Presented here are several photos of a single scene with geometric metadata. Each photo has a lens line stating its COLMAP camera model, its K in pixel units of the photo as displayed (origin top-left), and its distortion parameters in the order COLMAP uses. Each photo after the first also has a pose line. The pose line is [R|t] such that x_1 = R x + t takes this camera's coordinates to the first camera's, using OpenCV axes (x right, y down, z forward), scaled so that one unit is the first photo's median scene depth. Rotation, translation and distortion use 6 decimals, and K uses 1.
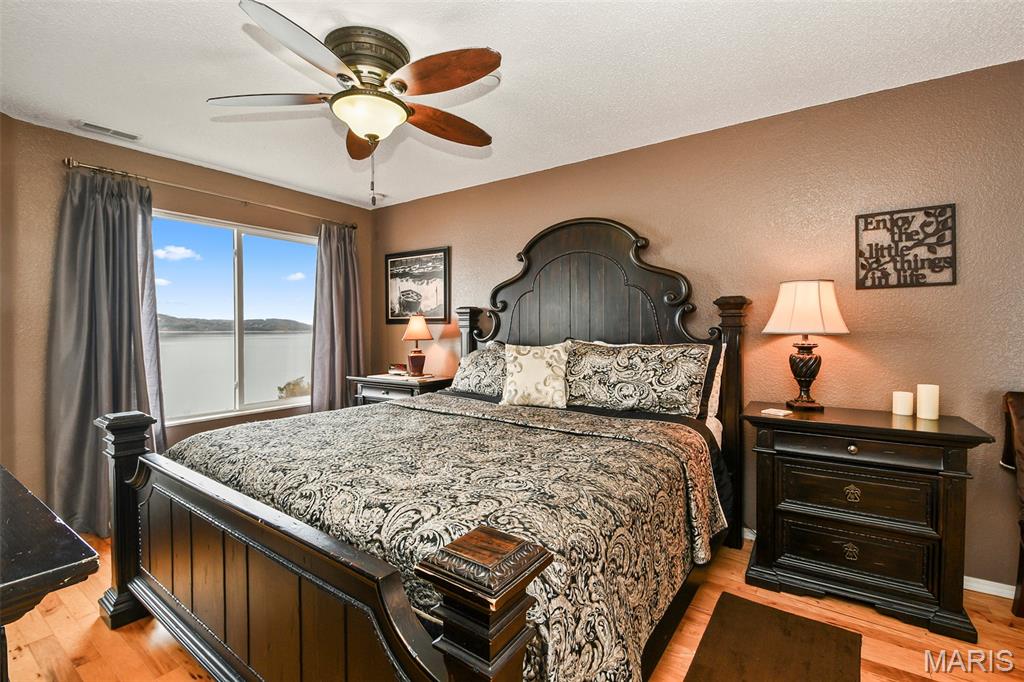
lens RADIAL K [[456.6, 0, 507.7], [0, 456.6, 336.7], [0, 0, 1]] dist [0.018573, -0.015170]
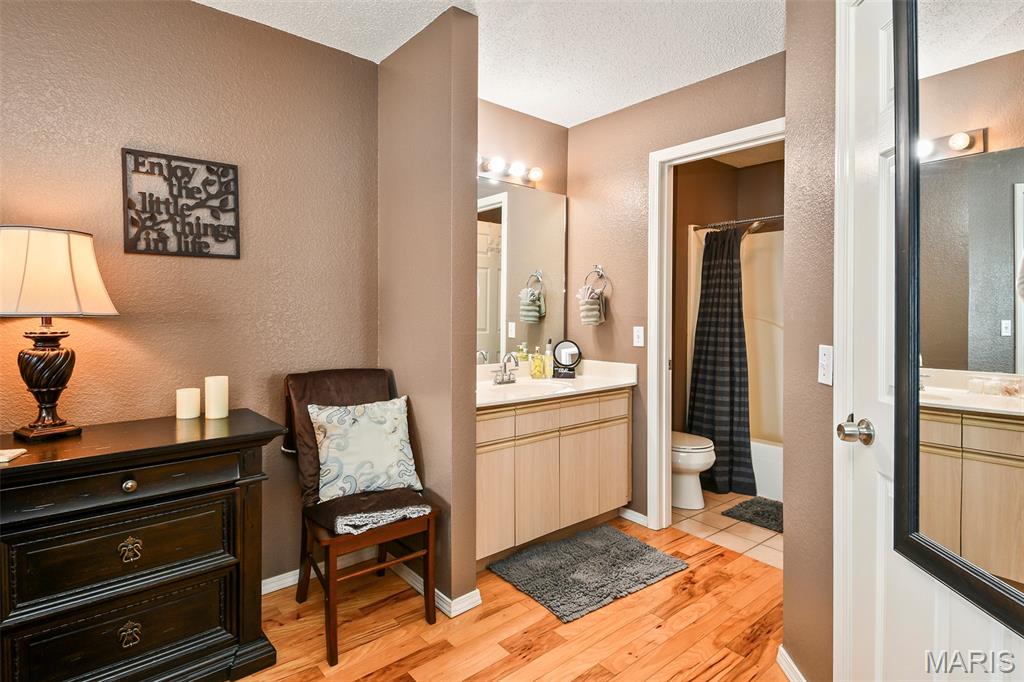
lens RADIAL K [[522.4, 0, 513.1], [0, 522.4, 321.2], [0, 0, 1]] dist [0.021966, -0.011791]
pose [[0.256693, -0.014836, 0.966379, 0.133221], [0.012010, 0.999854, 0.012160, 0.000000], [-0.966418, 0.008484, 0.256833, 0.226853]]
